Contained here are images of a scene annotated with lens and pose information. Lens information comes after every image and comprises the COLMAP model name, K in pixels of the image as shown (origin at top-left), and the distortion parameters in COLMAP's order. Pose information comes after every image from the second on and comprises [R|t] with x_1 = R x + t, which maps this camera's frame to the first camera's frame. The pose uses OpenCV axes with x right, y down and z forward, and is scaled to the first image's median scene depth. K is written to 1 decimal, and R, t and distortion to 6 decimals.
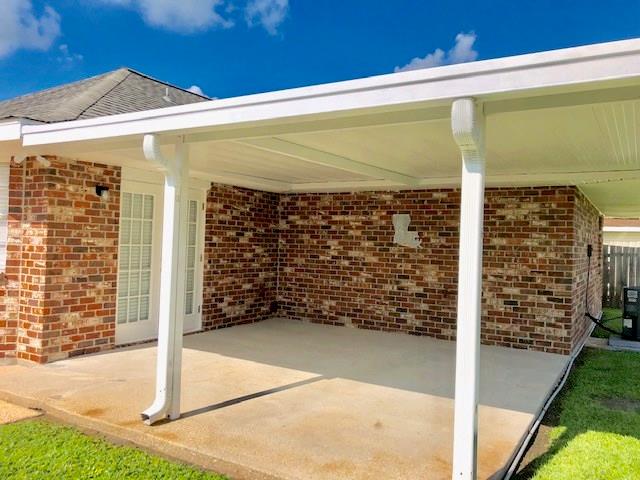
lens RADIAL K [[528.4, 0, 319.1], [0, 528.4, 234.8], [0, 0, 1]] dist [0.060500, -0.049840]
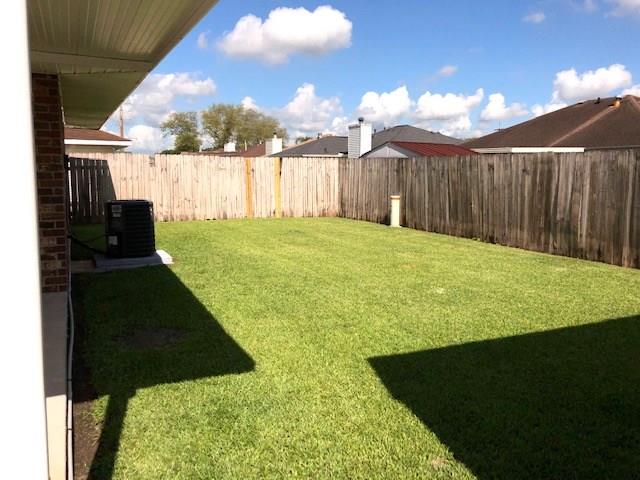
lens RADIAL K [[528.4, 0, 320.1], [0, 528.4, 235.3], [0, 0, 1]] dist [0.060500, -0.049840]
pose [[0.561010, -0.123515, 0.818543, 0.024731], [-0.007502, 0.988007, 0.154228, 0.011668], [-0.827775, -0.092664, 0.553355, 0.200016]]
